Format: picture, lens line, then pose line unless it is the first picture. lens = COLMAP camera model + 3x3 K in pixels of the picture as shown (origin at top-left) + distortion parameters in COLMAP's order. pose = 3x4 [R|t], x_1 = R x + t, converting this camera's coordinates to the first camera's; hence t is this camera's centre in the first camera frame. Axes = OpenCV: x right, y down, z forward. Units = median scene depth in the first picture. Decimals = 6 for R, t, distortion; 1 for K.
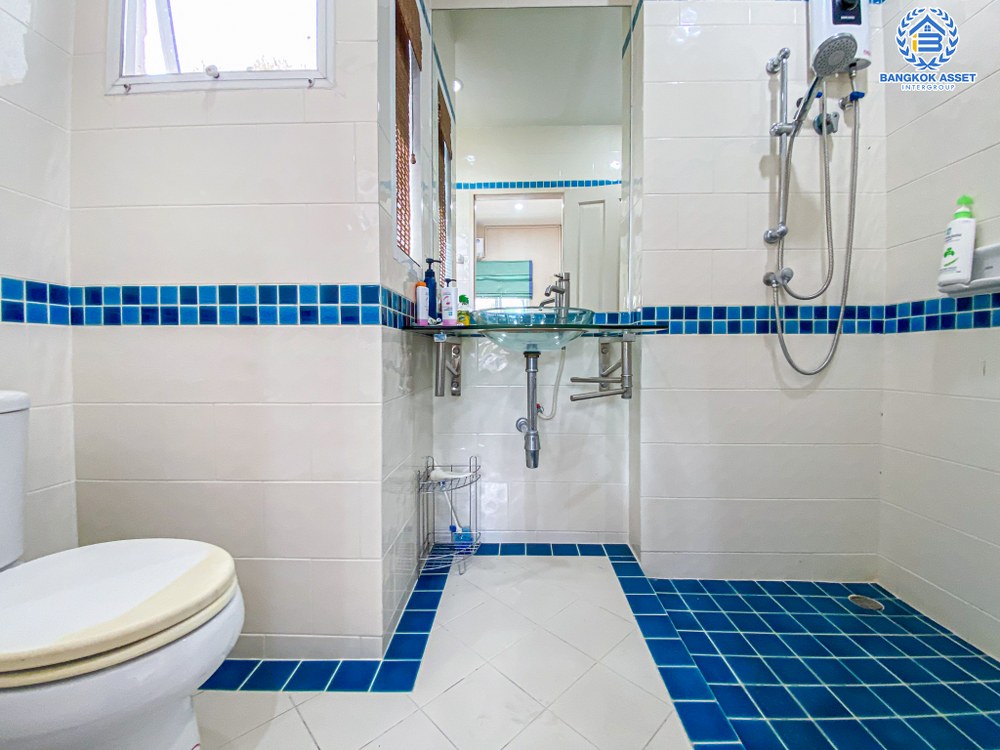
lens RADIAL K [[426.0, 0, 491.9], [0, 426.0, 375.3], [0, 0, 1]] dist [0.001264, -0.000238]
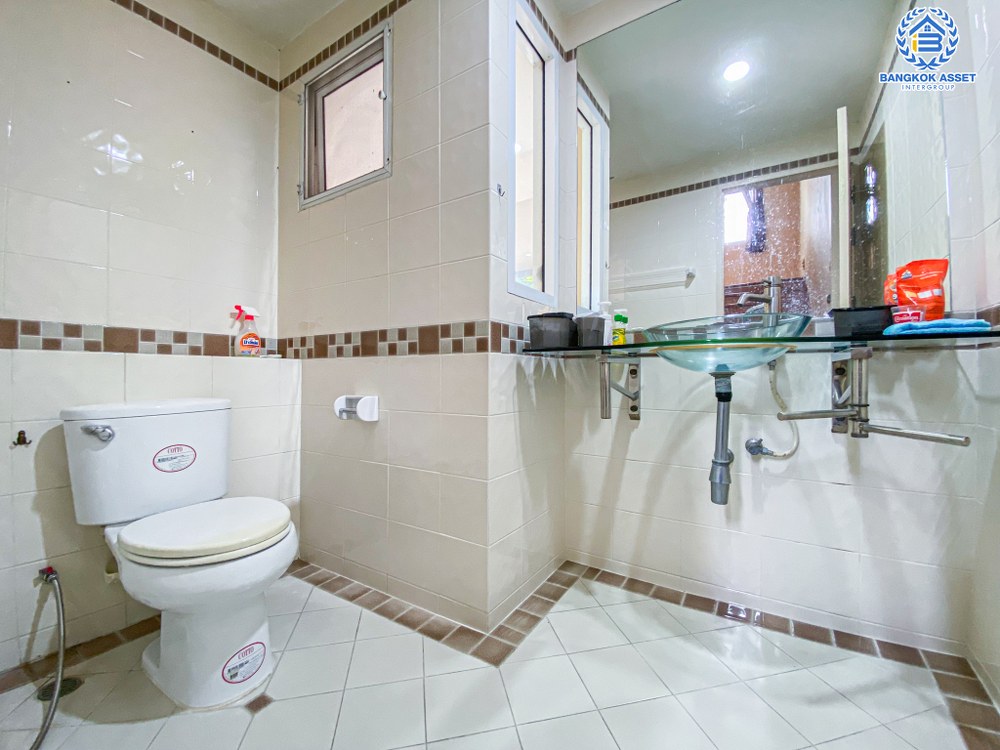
lens RADIAL K [[426.0, 0, 491.9], [0, 426.0, 375.3], [0, 0, 1]] dist [0.001264, -0.000238]
pose [[0.825979, 0.013775, -0.563533, 0.238311], [-0.039377, 0.998669, -0.033304, -0.003327], [0.562324, 0.049699, 0.825422, 0.034127]]
